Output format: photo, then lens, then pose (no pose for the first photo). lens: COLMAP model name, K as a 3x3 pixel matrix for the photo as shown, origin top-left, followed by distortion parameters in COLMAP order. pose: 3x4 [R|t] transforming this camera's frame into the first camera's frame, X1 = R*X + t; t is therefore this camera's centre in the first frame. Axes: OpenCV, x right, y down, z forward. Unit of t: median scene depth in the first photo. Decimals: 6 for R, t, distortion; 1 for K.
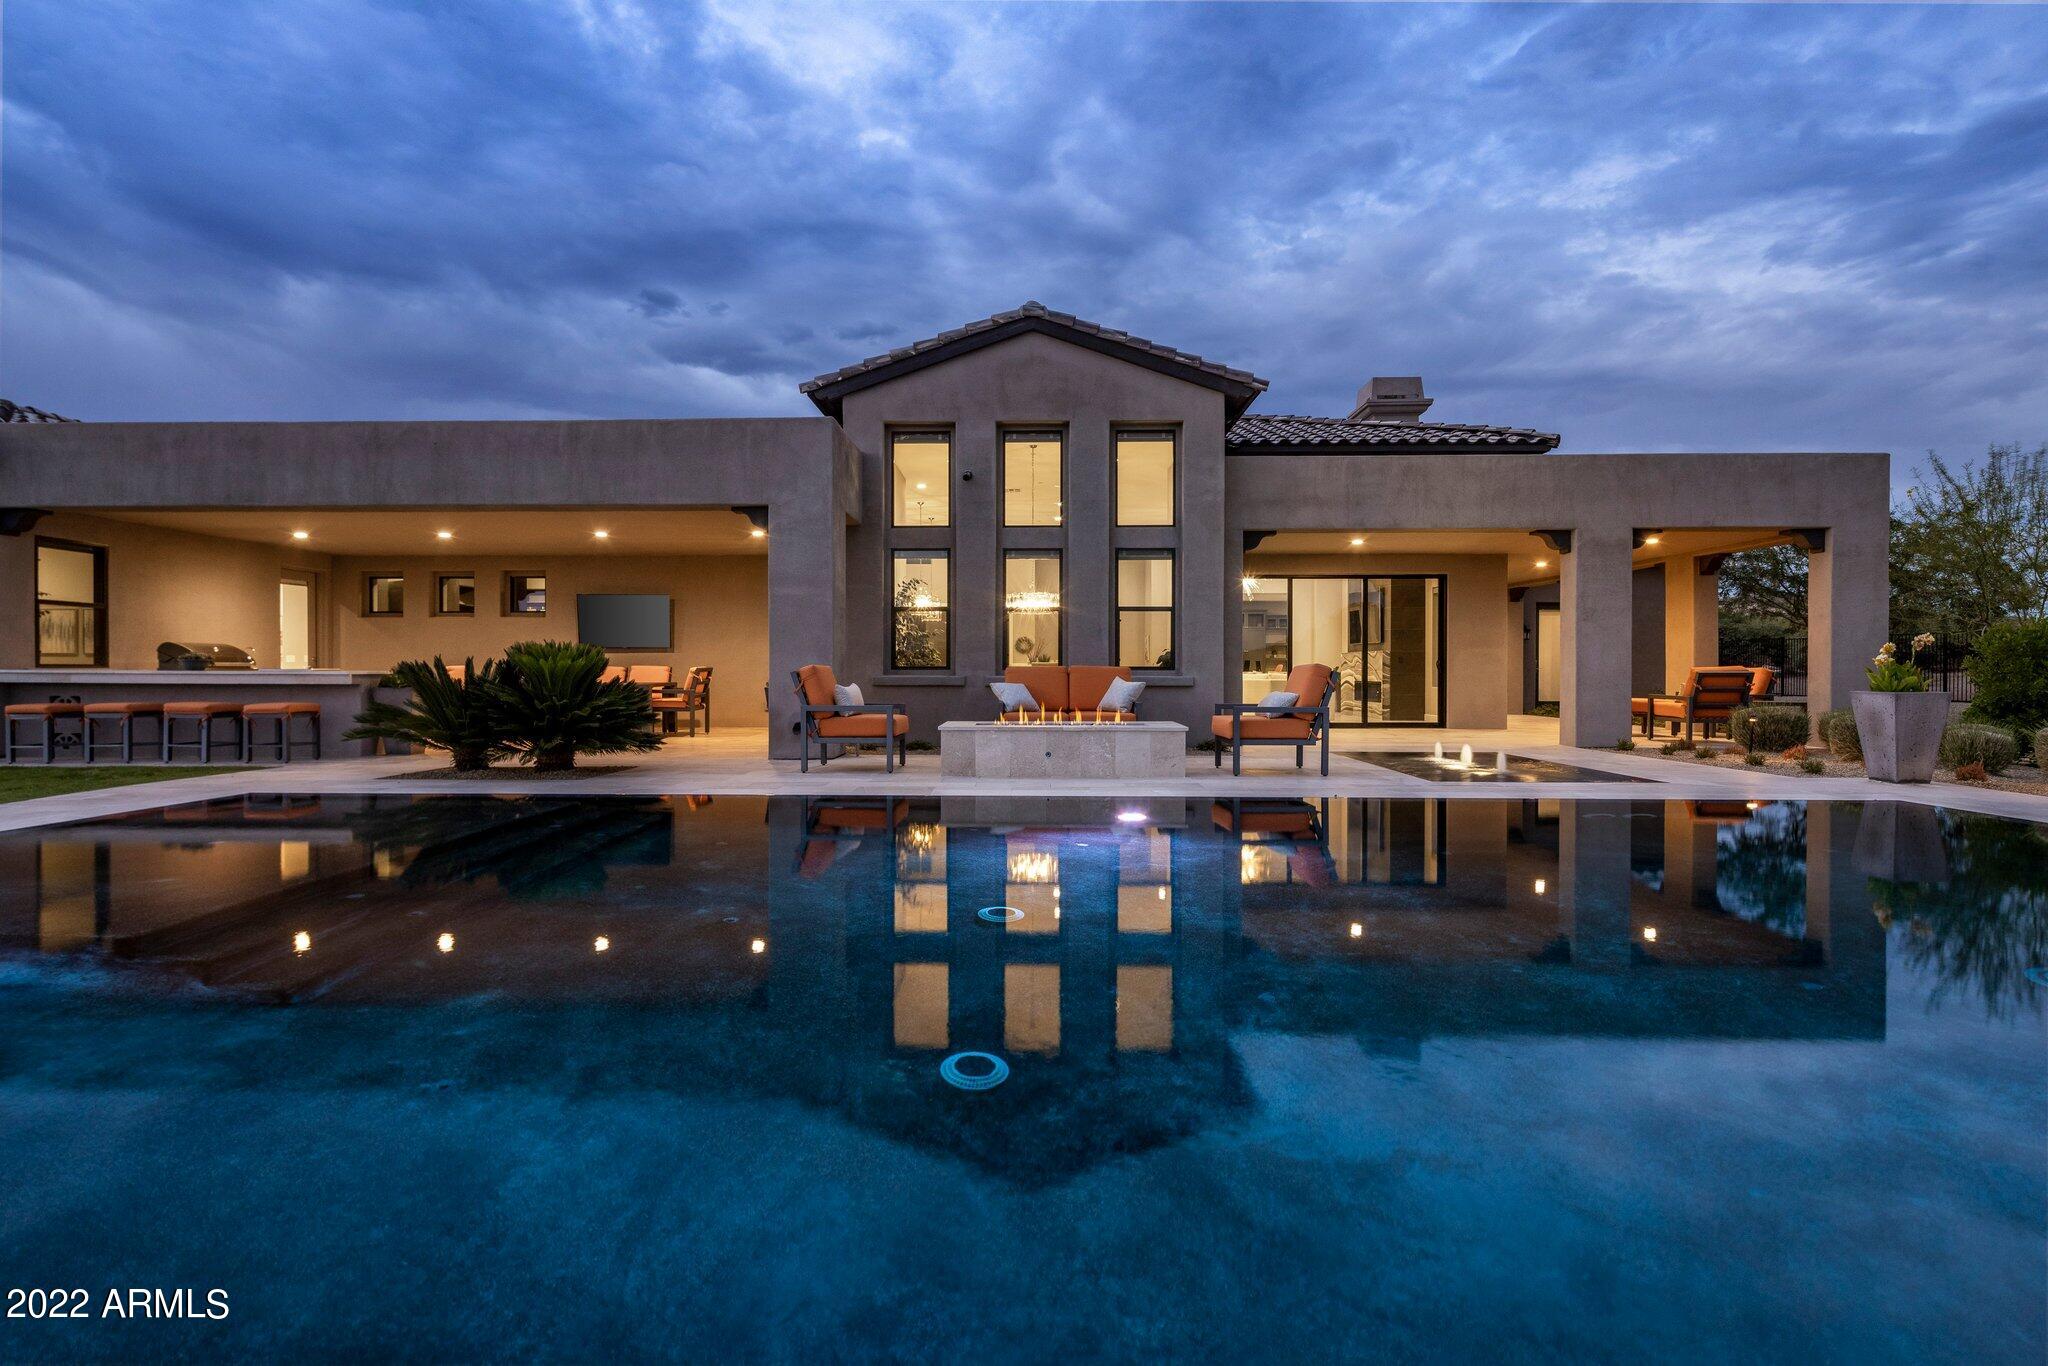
lens RADIAL K [[955.7, 0, 1020.6], [0, 955.7, 680.9], [0, 0, 1]] dist [-0.005101, -0.000360]
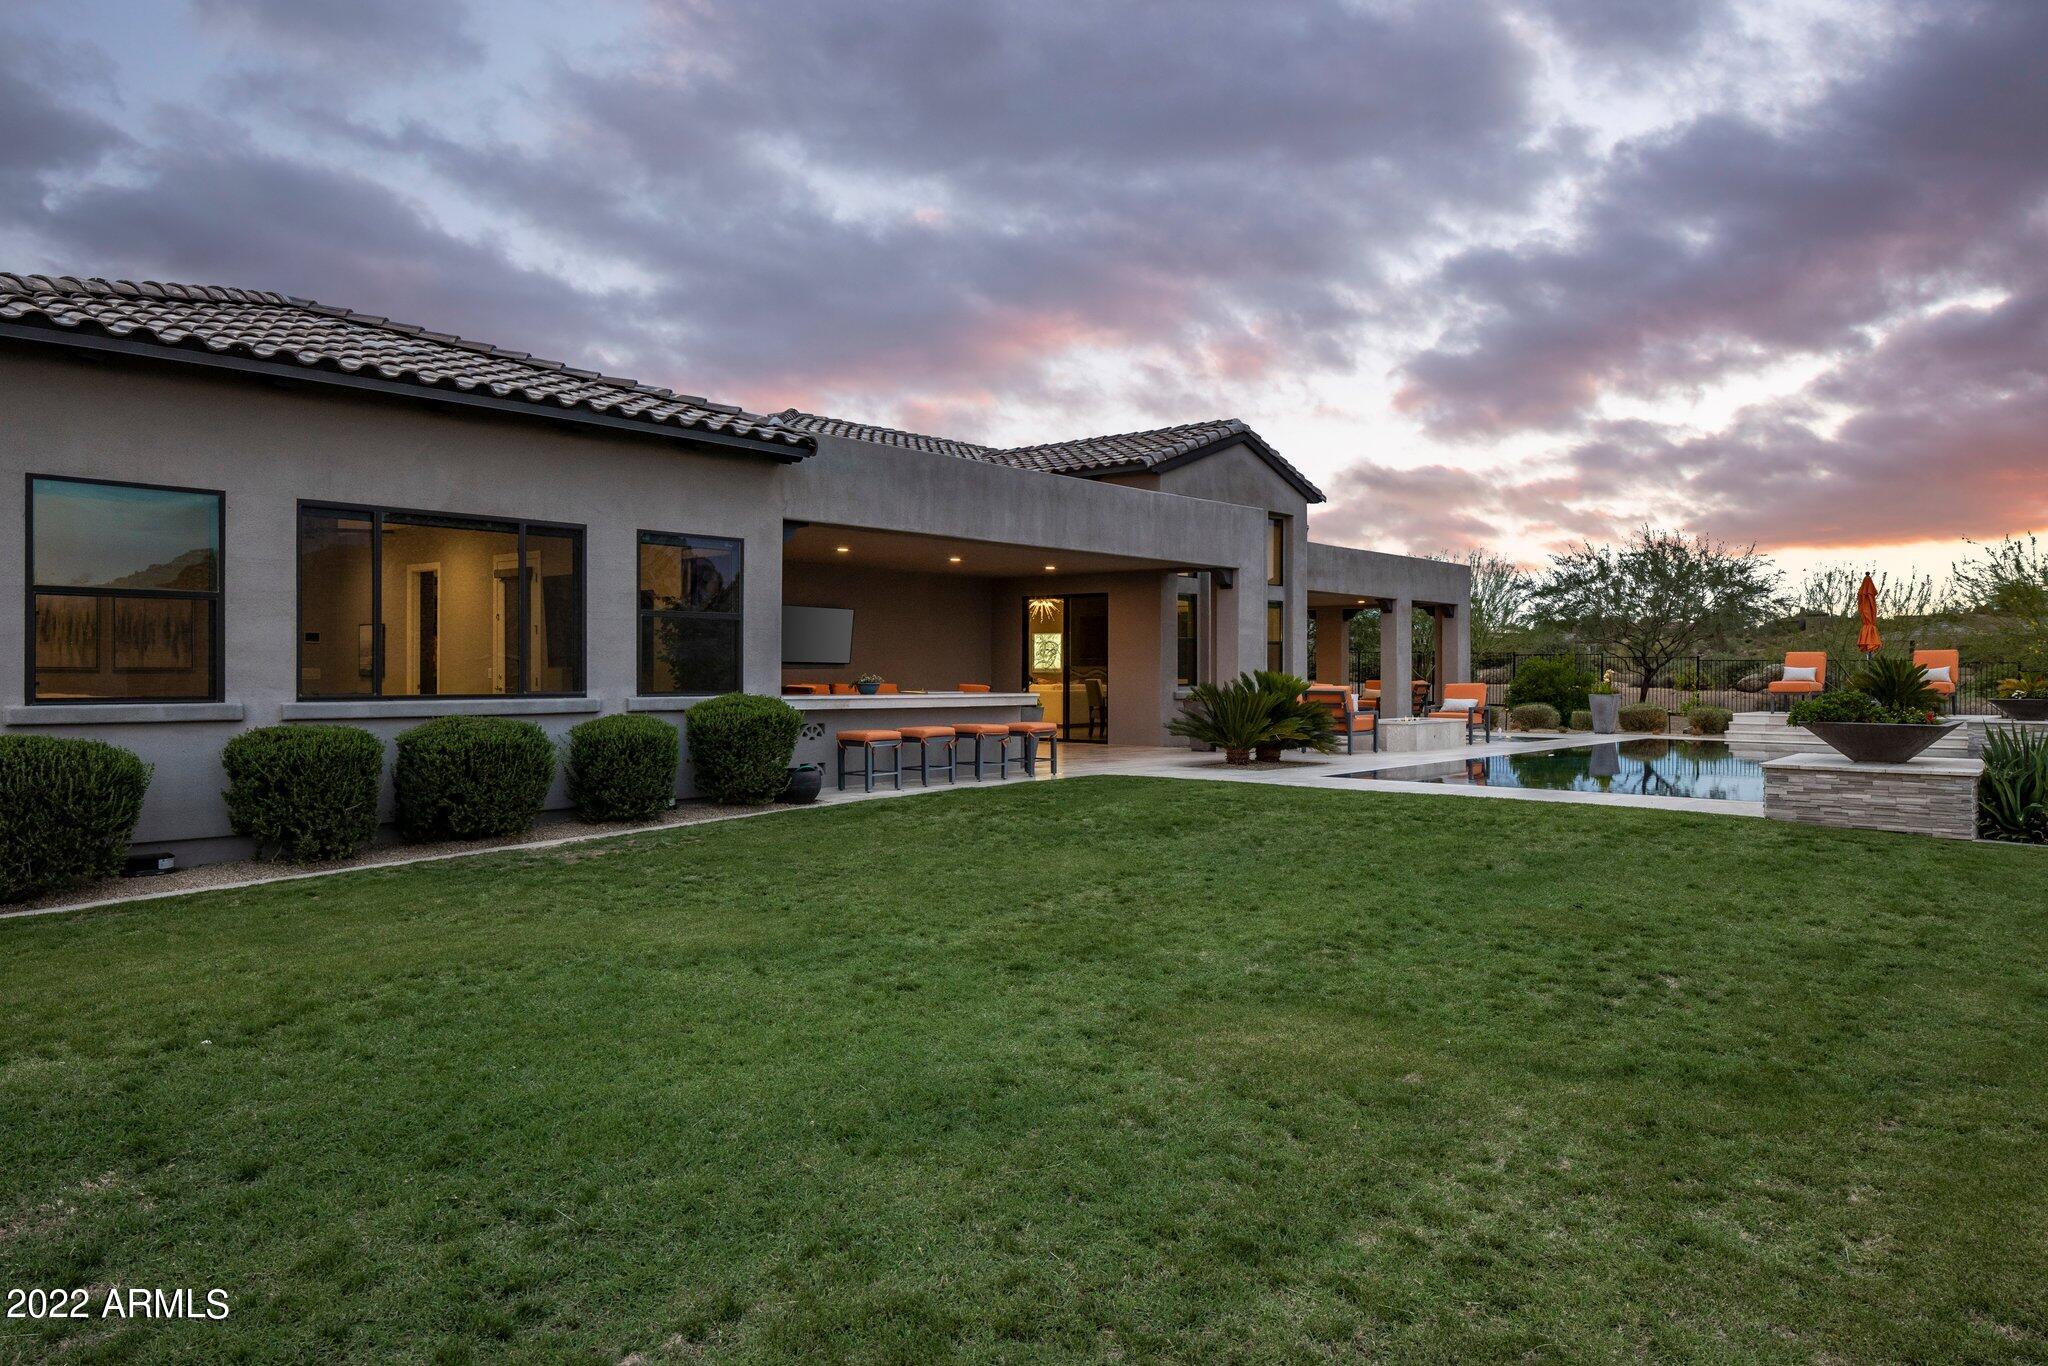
lens RADIAL K [[1386.2, 0, 1026.0], [0, 1386.2, 676.4], [0, 0, 1]] dist [-0.005486, 0.004536]
pose [[0.634432, -0.001234, 0.772978, -1.730237], [0.013465, 0.999865, -0.009455, -0.012837], [-0.772862, 0.016407, 0.634363, -0.024128]]
